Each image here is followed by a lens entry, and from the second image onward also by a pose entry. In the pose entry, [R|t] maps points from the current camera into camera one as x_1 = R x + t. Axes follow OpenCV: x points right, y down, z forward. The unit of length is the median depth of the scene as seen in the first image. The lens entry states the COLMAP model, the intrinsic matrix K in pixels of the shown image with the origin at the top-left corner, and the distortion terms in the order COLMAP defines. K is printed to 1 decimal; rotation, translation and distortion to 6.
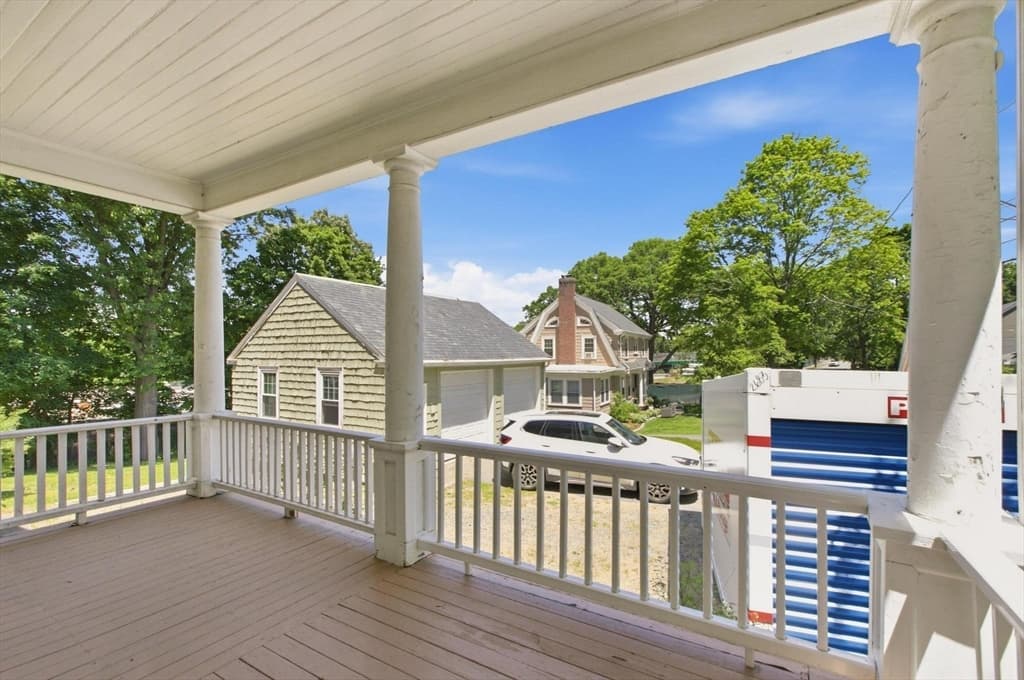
lens RADIAL K [[468.7, 0, 515.9], [0, 468.7, 355.9], [0, 0, 1]] dist [-0.002093, -0.000148]
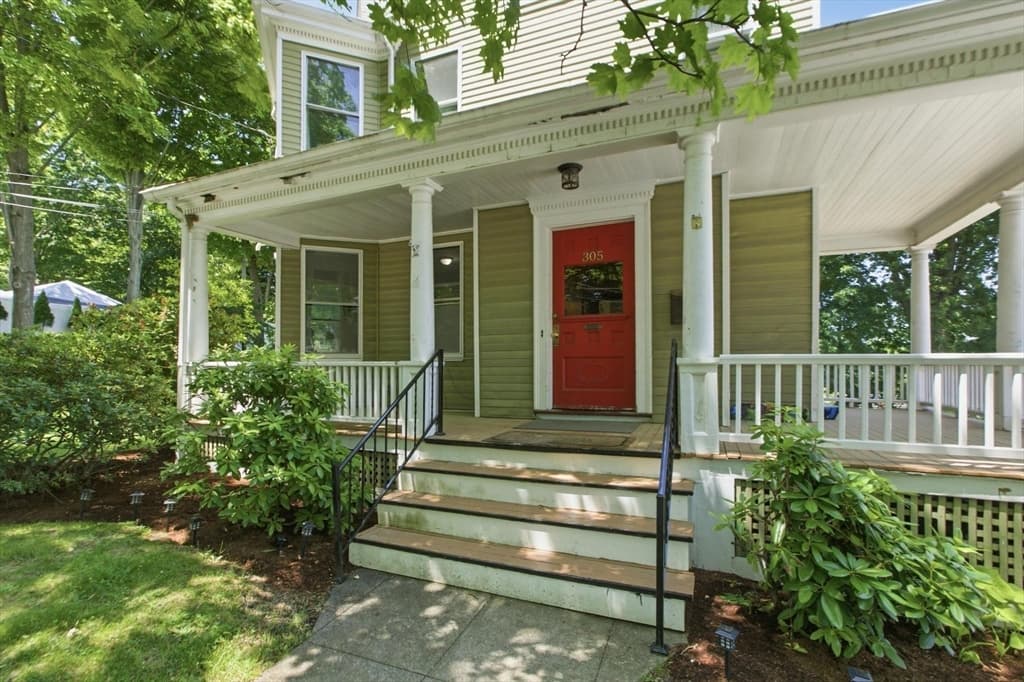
lens RADIAL K [[468.7, 0, 515.9], [0, 468.7, 356.9], [0, 0, 1]] dist [-0.002093, -0.000148]
pose [[0.153460, -0.016048, -0.988025, 0.120066], [-0.008566, 0.999809, -0.017570, 0.023226], [0.988118, 0.011159, 0.153293, -0.109515]]
